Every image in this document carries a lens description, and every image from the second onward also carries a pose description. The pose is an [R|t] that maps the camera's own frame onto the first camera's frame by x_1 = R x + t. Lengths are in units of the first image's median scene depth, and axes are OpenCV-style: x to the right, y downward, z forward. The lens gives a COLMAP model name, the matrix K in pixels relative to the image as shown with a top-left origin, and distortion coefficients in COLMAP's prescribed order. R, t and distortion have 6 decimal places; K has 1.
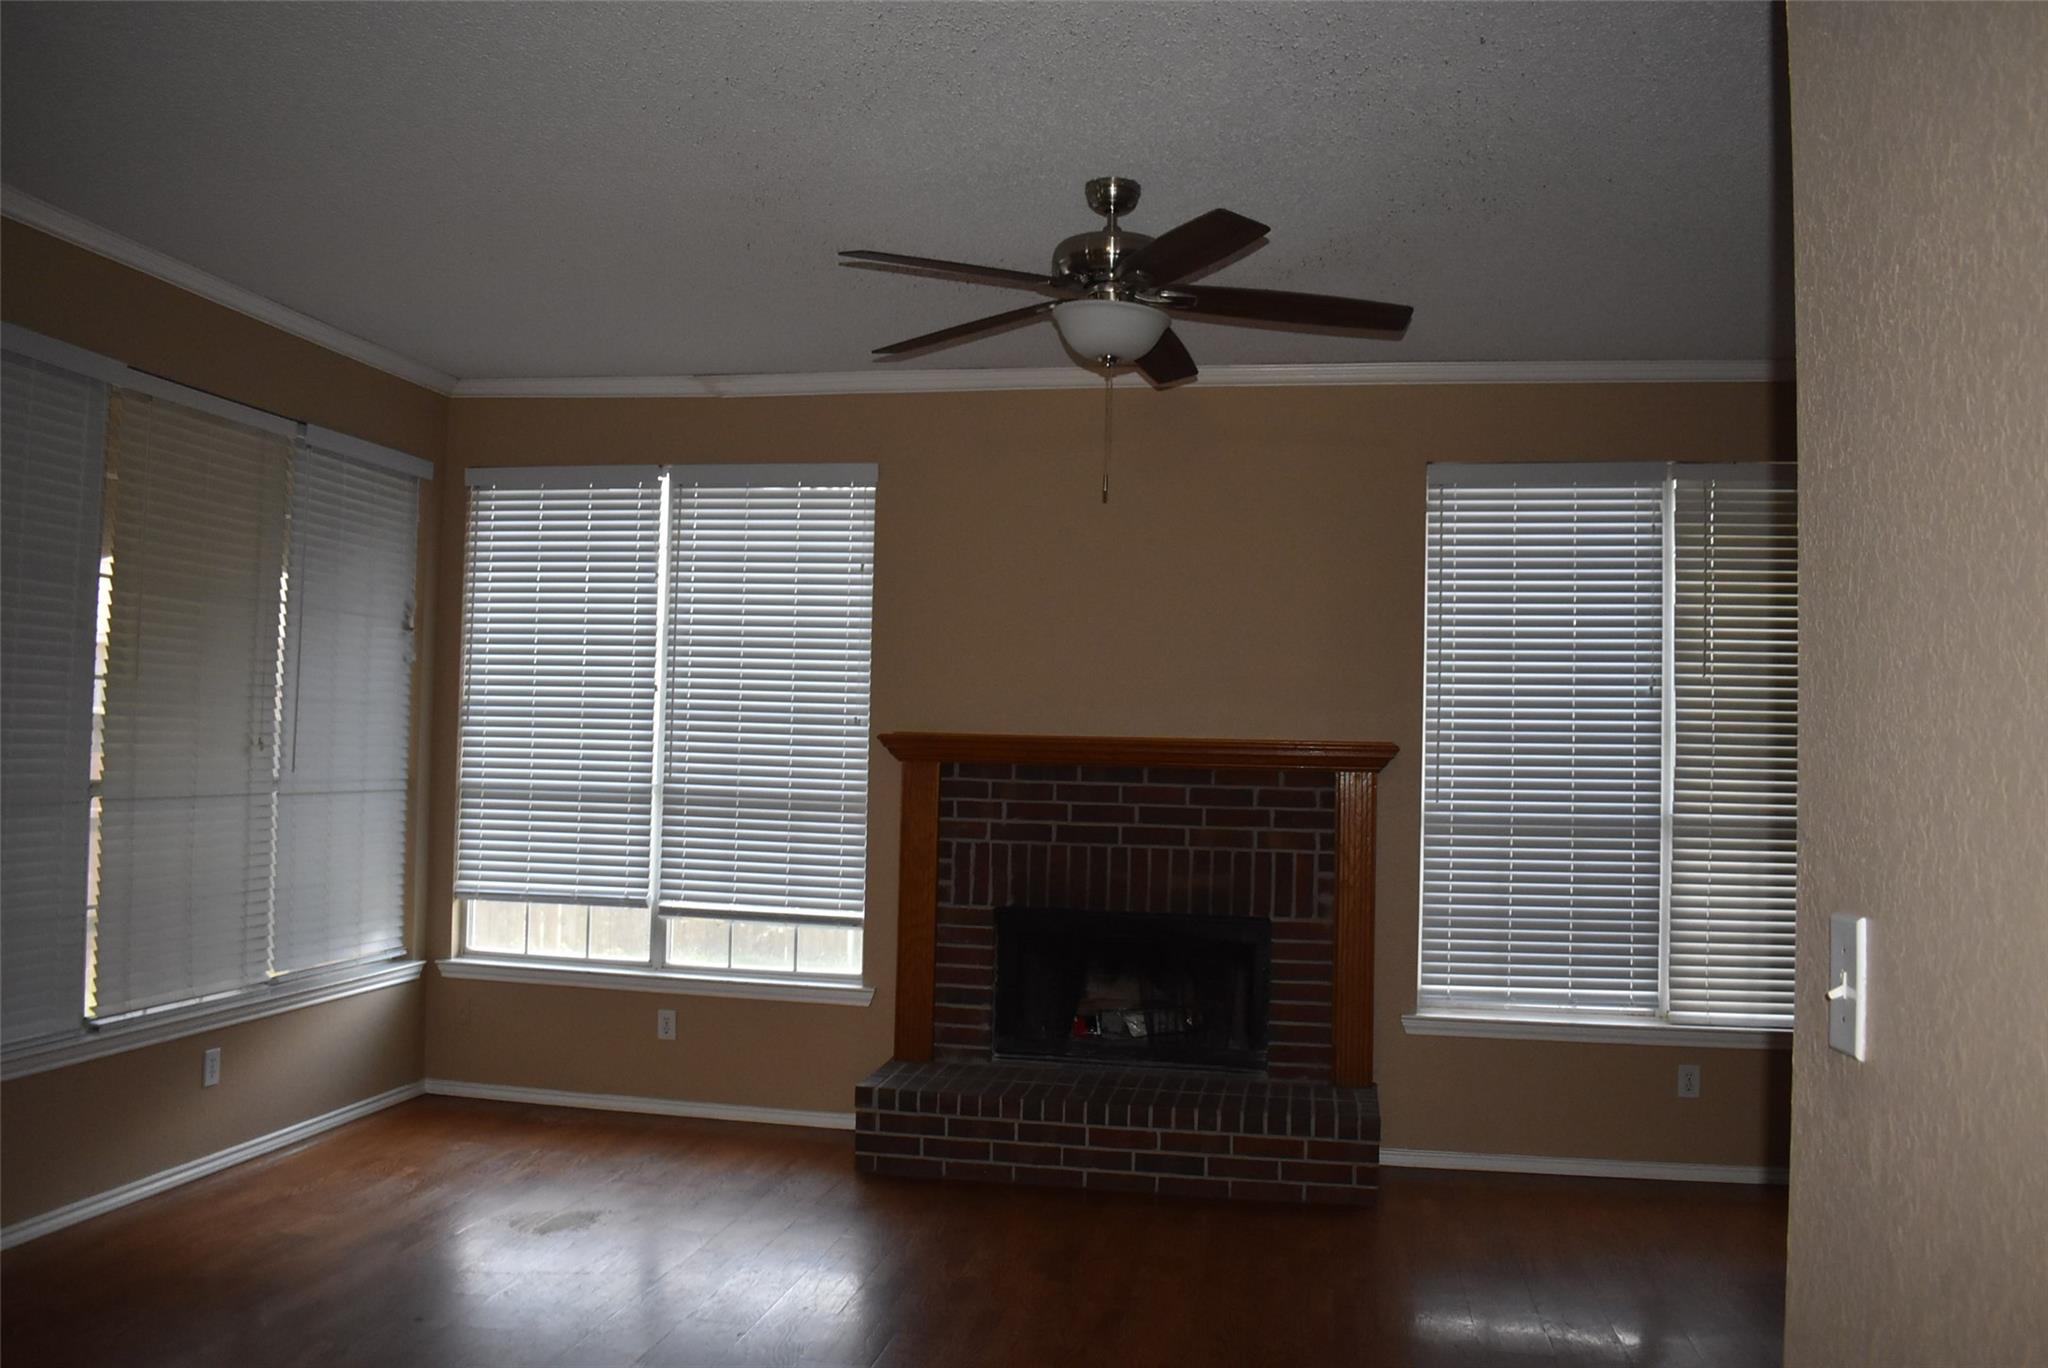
lens RADIAL K [[1572.4, 0, 1024.0], [0, 1572.4, 684.0], [0, 0, 1]] dist [-0.098279, -0.000083]
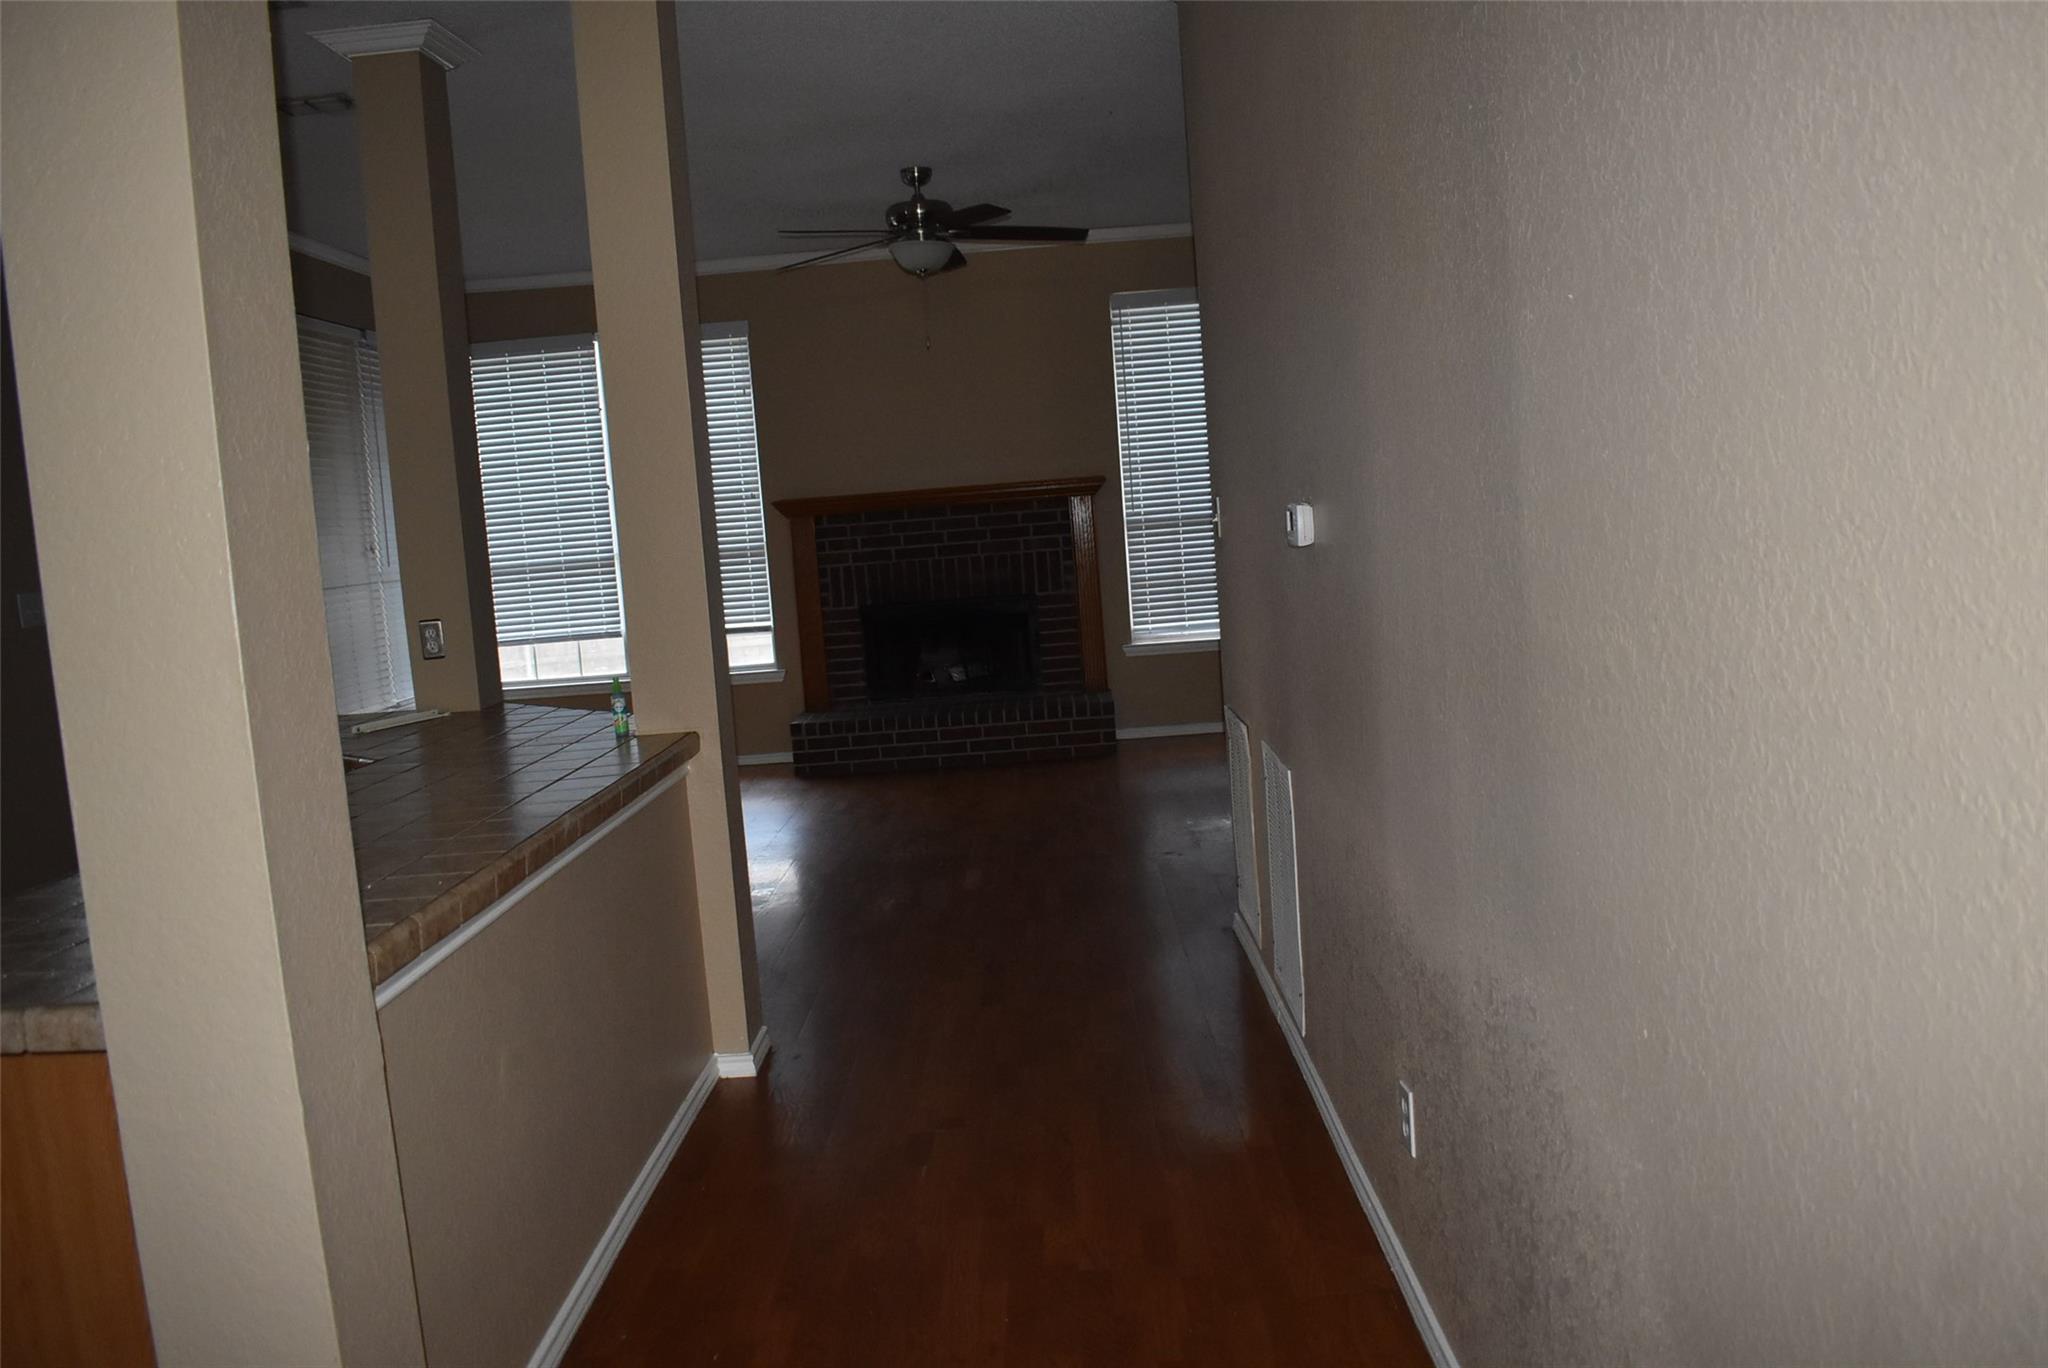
lens RADIAL K [[1572.4, 0, 1024.0], [0, 1572.4, 684.0], [0, 0, 1]] dist [-0.098279, -0.000083]
pose [[0.981522, -0.113325, 0.154185, -0.109415], [0.090176, 0.984620, 0.149640, 0.000394], [-0.168771, -0.132971, 0.976645, -0.560535]]
